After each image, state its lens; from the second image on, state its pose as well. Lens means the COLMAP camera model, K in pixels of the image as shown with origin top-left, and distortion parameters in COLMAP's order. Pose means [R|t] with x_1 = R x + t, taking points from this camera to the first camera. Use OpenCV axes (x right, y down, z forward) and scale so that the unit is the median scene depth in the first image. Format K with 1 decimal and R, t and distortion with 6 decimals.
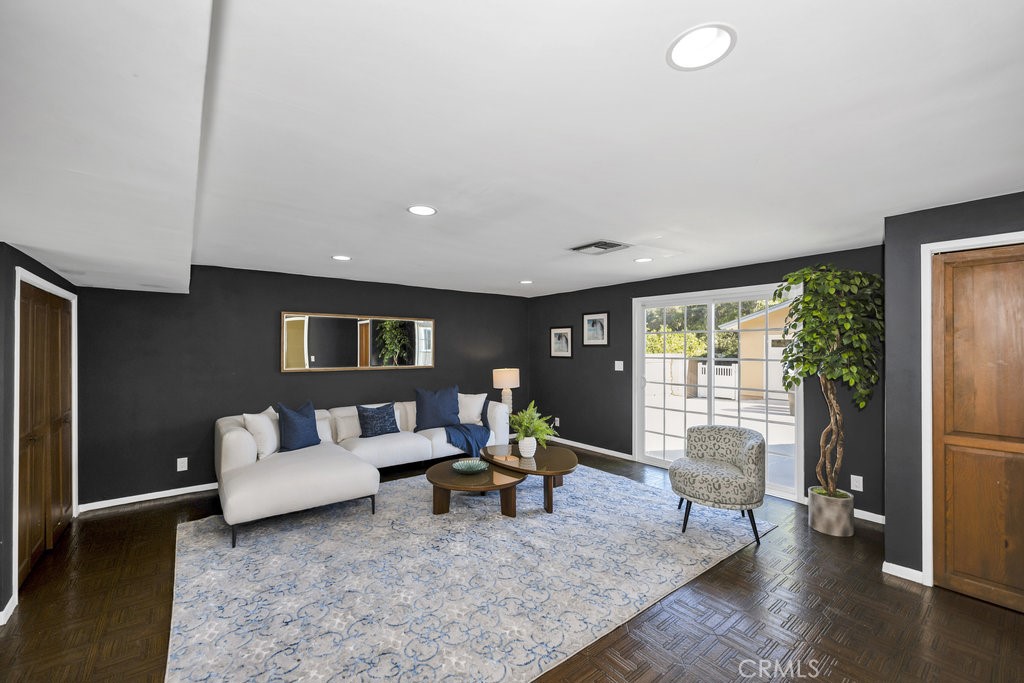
lens RADIAL K [[425.5, 0, 520.6], [0, 425.5, 345.4], [0, 0, 1]] dist [-0.002947, -0.000387]
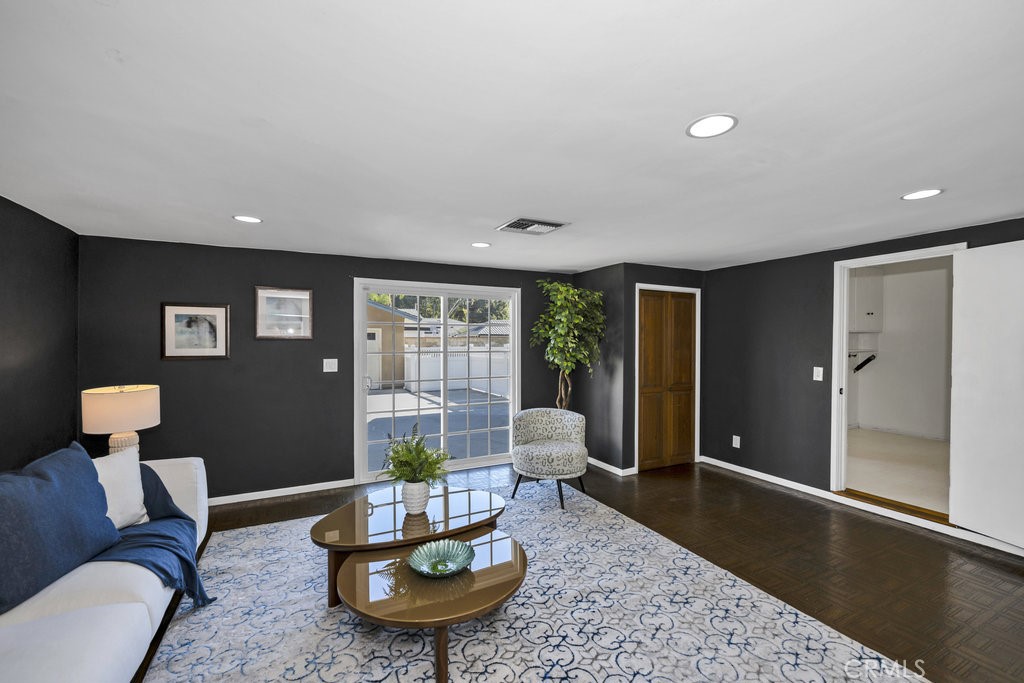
lens RADIAL K [[425.5, 0, 519.0], [0, 425.5, 342.6], [0, 0, 1]] dist [-0.002947, -0.000387]
pose [[0.197333, -0.009616, 0.980289, -0.419466], [-0.007744, 0.999905, 0.011367, -0.002615], [-0.980306, -0.009834, 0.197240, 0.527621]]
